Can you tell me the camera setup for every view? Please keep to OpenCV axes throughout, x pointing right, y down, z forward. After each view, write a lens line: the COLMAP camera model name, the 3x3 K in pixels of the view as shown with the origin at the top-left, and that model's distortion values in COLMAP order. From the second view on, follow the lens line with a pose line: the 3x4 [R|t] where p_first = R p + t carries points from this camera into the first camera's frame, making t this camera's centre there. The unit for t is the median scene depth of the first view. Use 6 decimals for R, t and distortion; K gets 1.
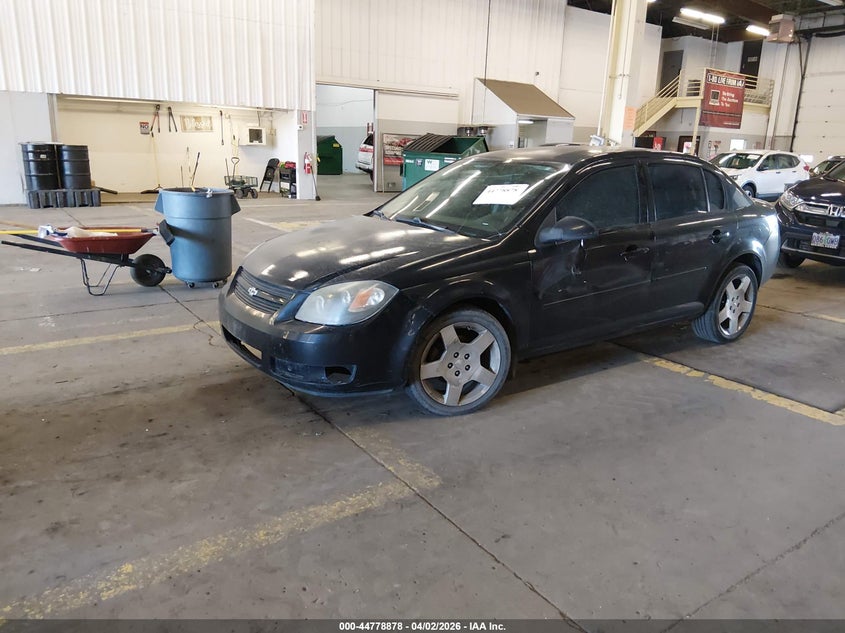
lens RADIAL K [[651.9, 0, 423.7], [0, 651.9, 318.0], [0, 0, 1]] dist [-0.004012, -0.006883]
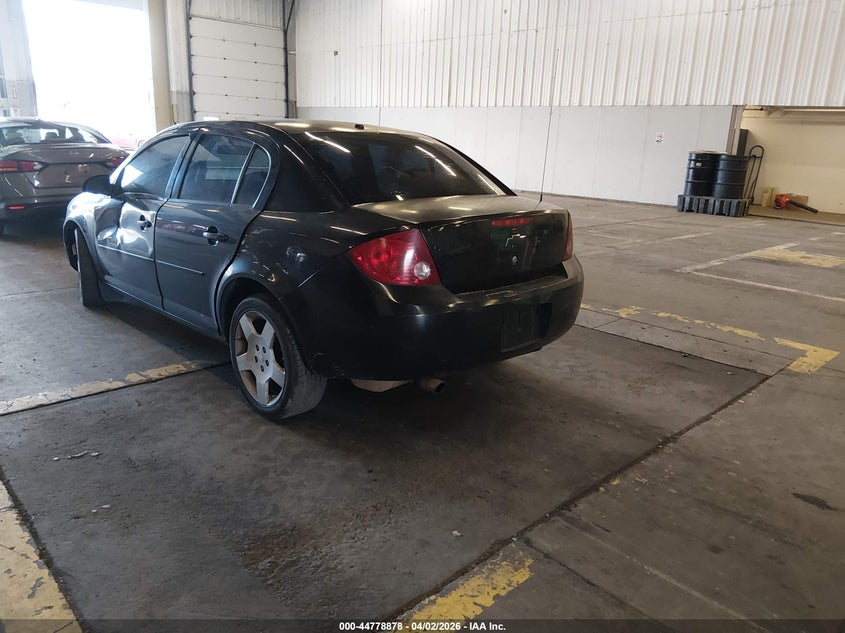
lens RADIAL K [[651.9, 0, 423.7], [0, 651.9, 318.0], [0, 0, 1]] dist [-0.004012, -0.006883]
pose [[0.156410, 0.248963, -0.955800, 1.168478], [-0.287125, 0.937379, 0.197179, -0.244417], [0.945037, 0.243593, 0.218099, 1.052018]]
